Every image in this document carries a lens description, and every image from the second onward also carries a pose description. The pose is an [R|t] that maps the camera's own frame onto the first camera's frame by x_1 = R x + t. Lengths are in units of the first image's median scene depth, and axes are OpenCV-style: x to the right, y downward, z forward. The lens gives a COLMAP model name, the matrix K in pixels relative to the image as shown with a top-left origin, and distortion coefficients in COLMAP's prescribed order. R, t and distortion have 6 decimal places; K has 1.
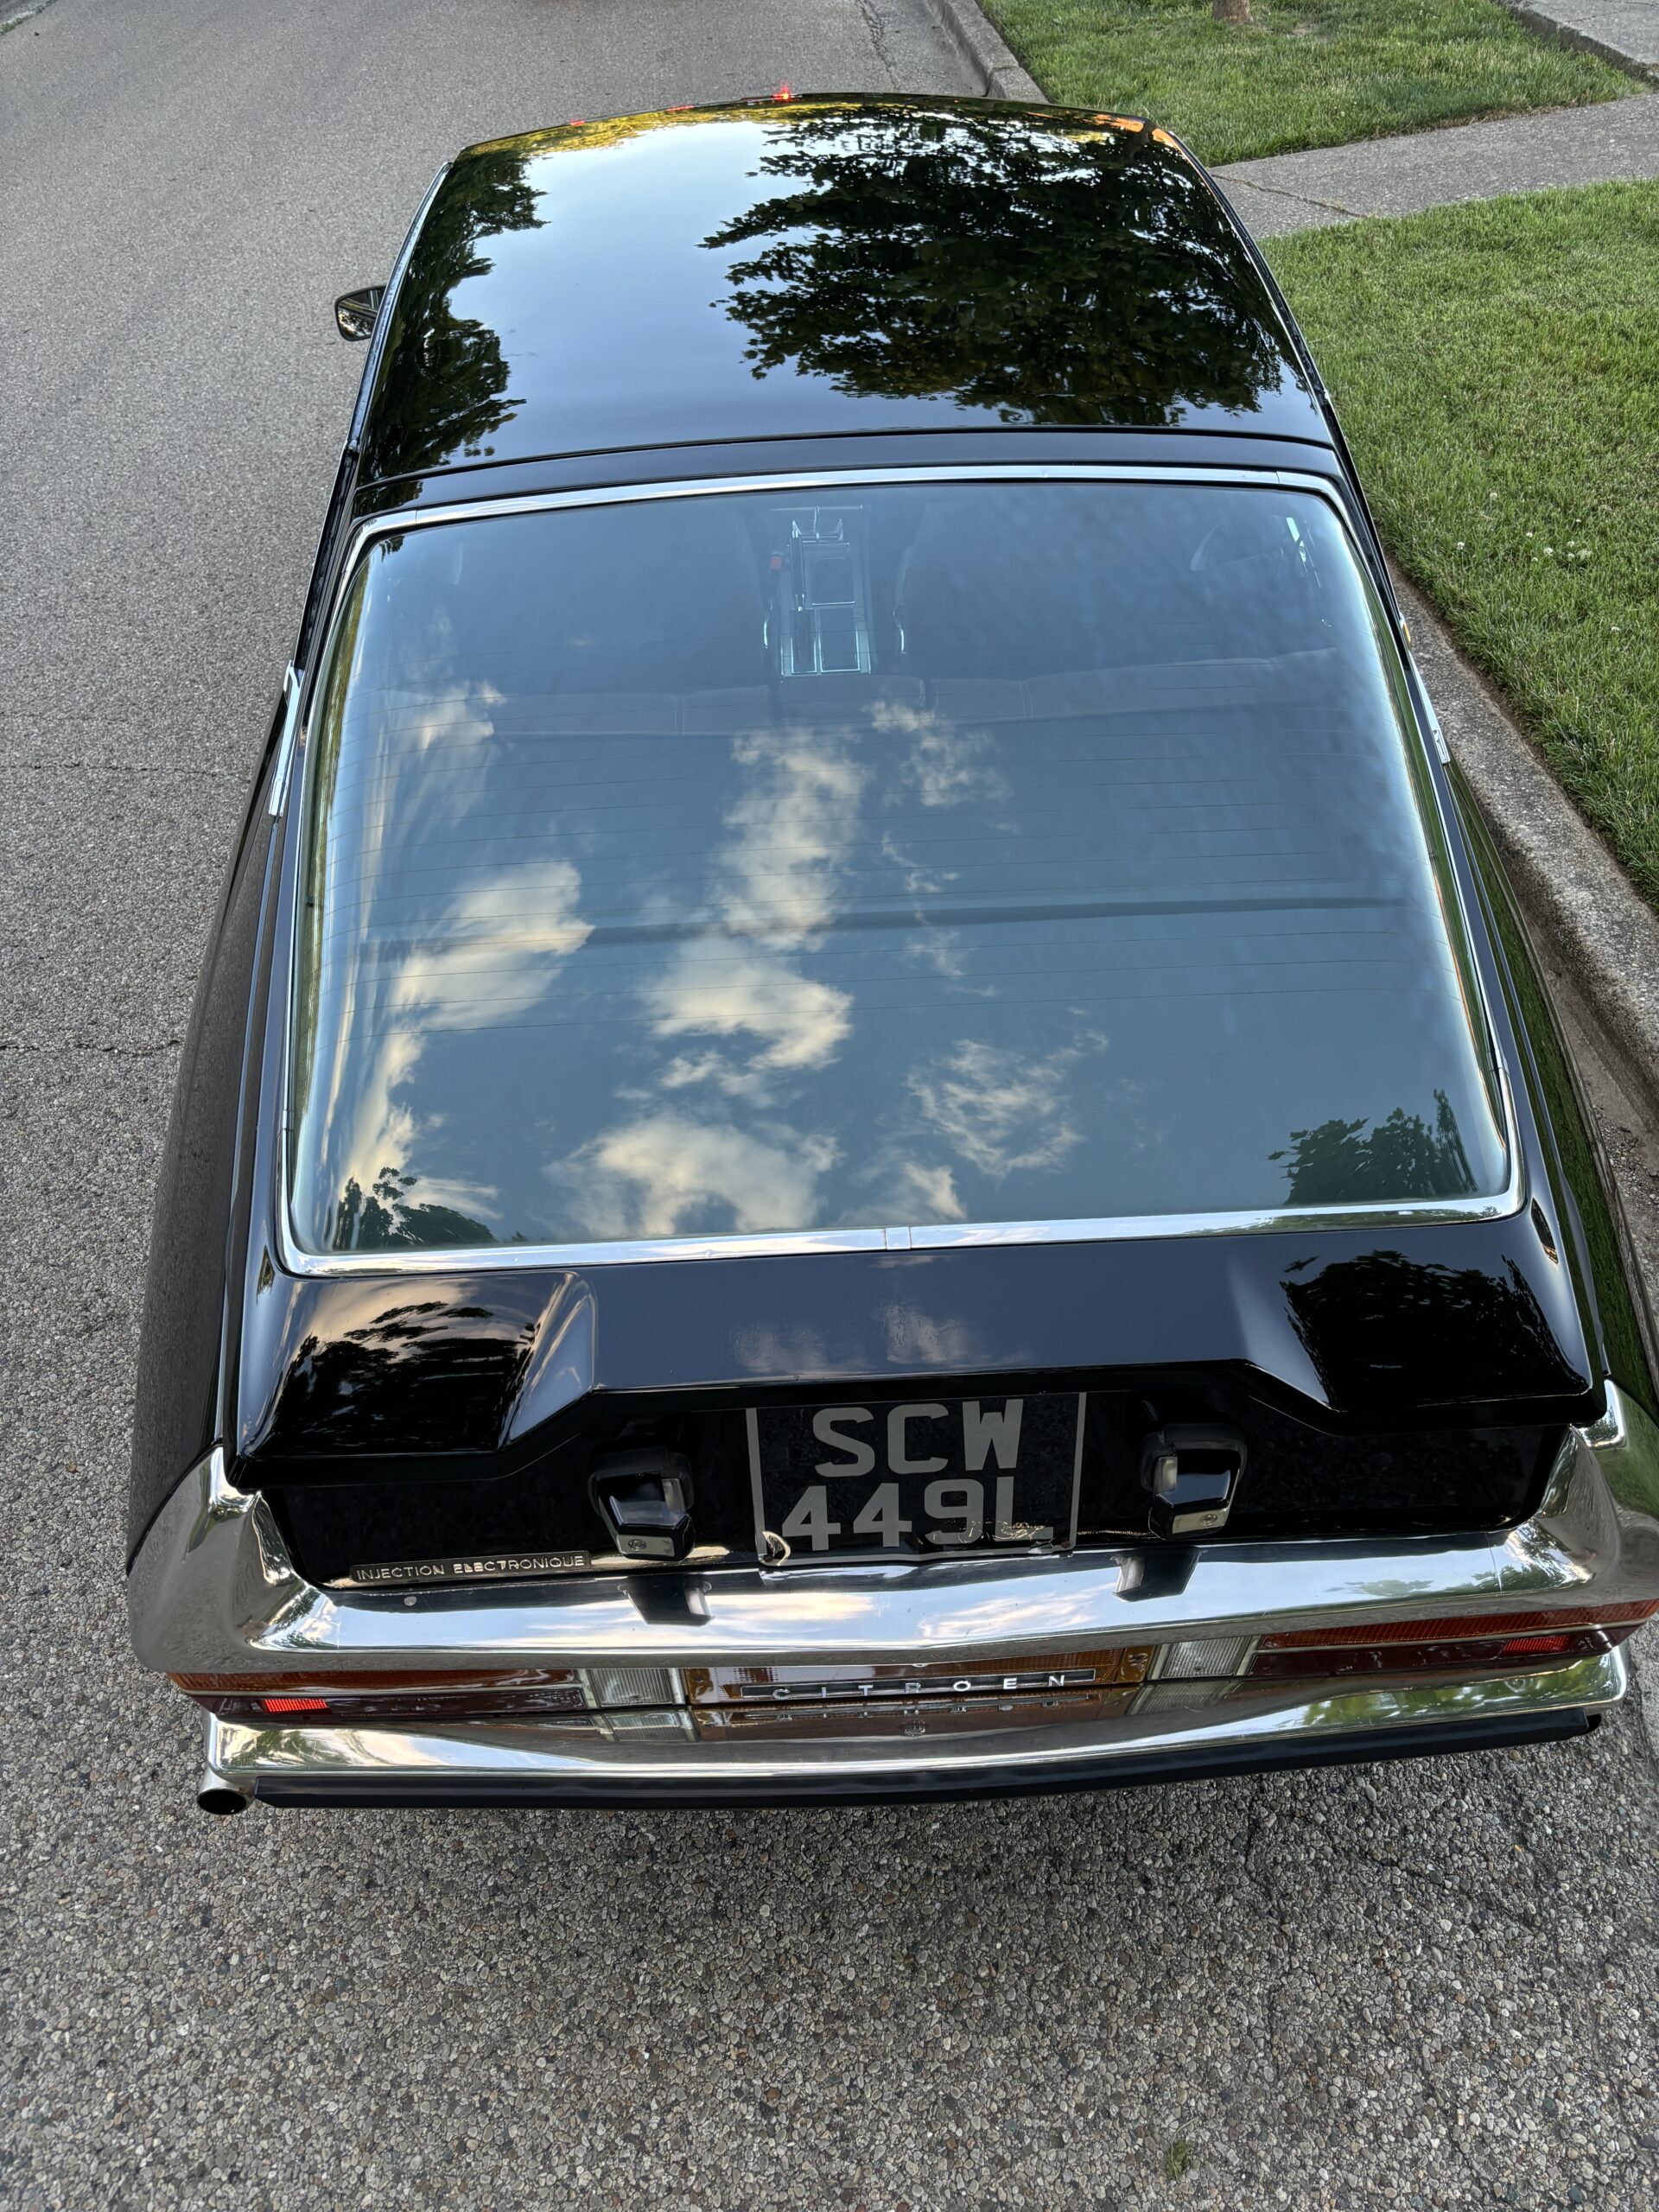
lens RADIAL K [[1662.2, 0, 829.5], [0, 1662.2, 1106.0], [0, 0, 1]] dist [0.069108, -0.063494]
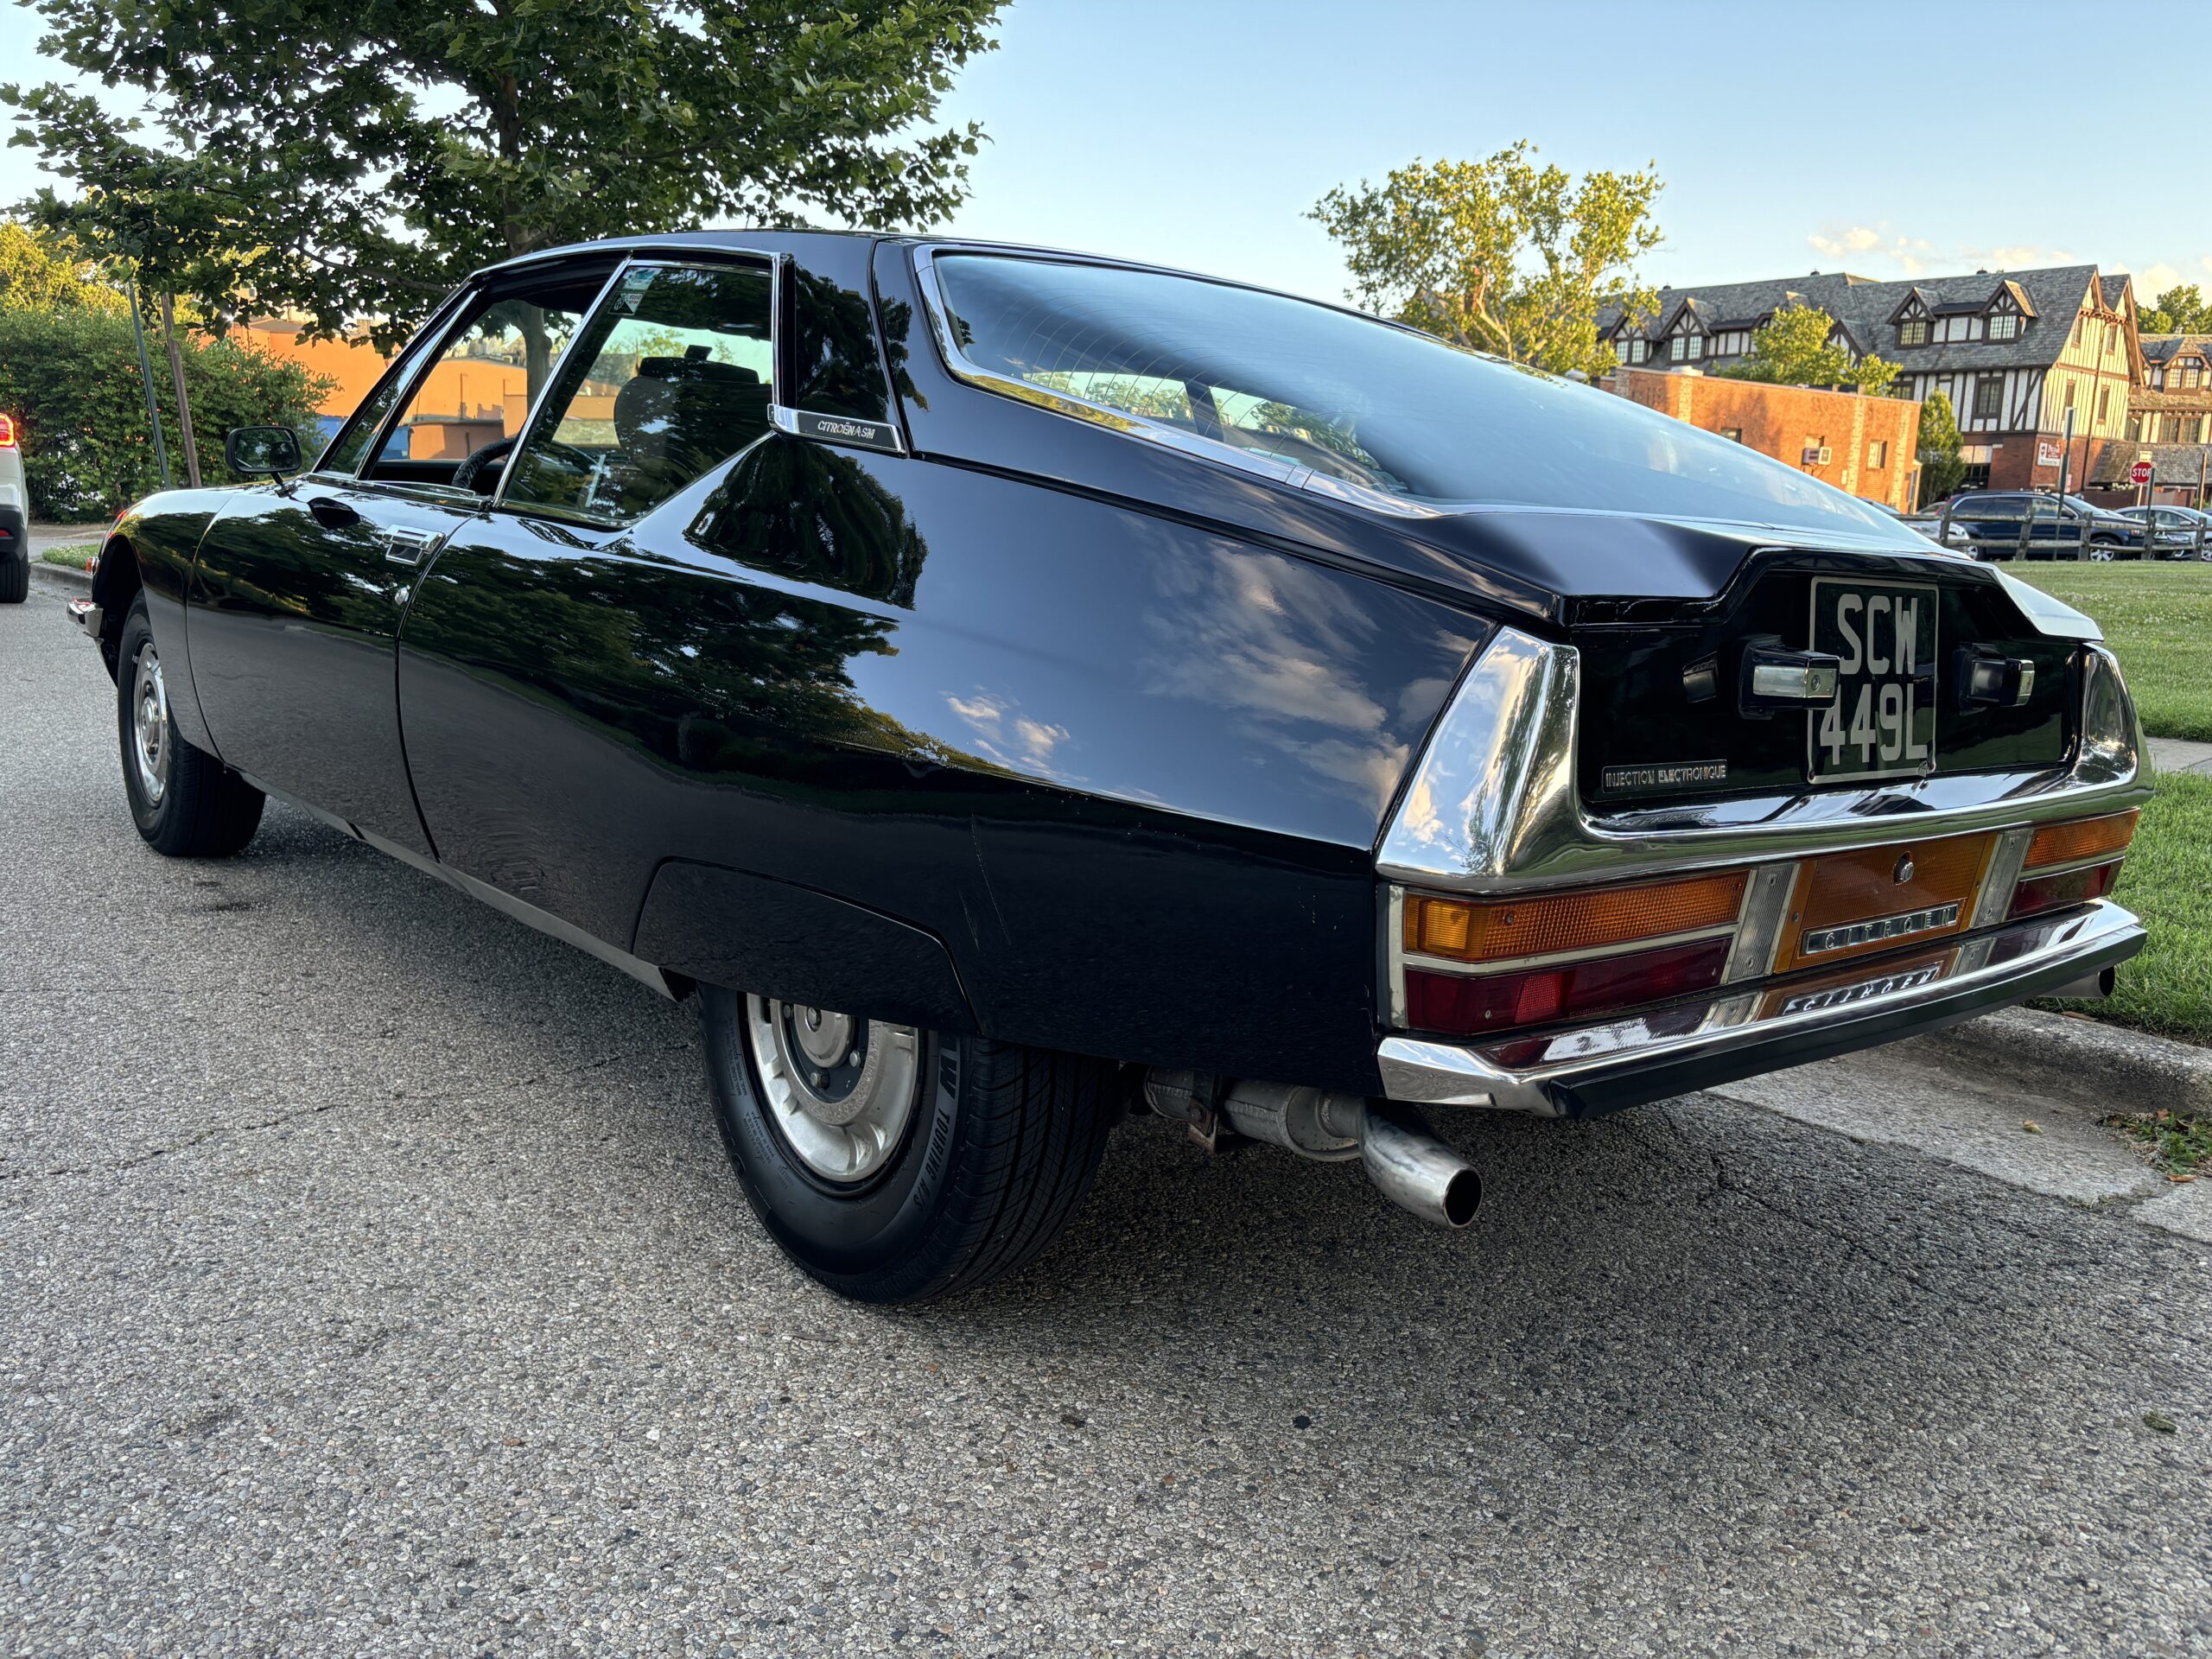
lens RADIAL K [[1662.2, 0, 1106.0], [0, 1662.2, 829.5], [0, 0, 1]] dist [0.069108, -0.063494]
pose [[0.778801, -0.013378, 0.627129, -1.148314], [0.348207, 0.840806, -0.414485, 0.621206], [-0.521748, 0.541172, 0.659478, 0.532972]]
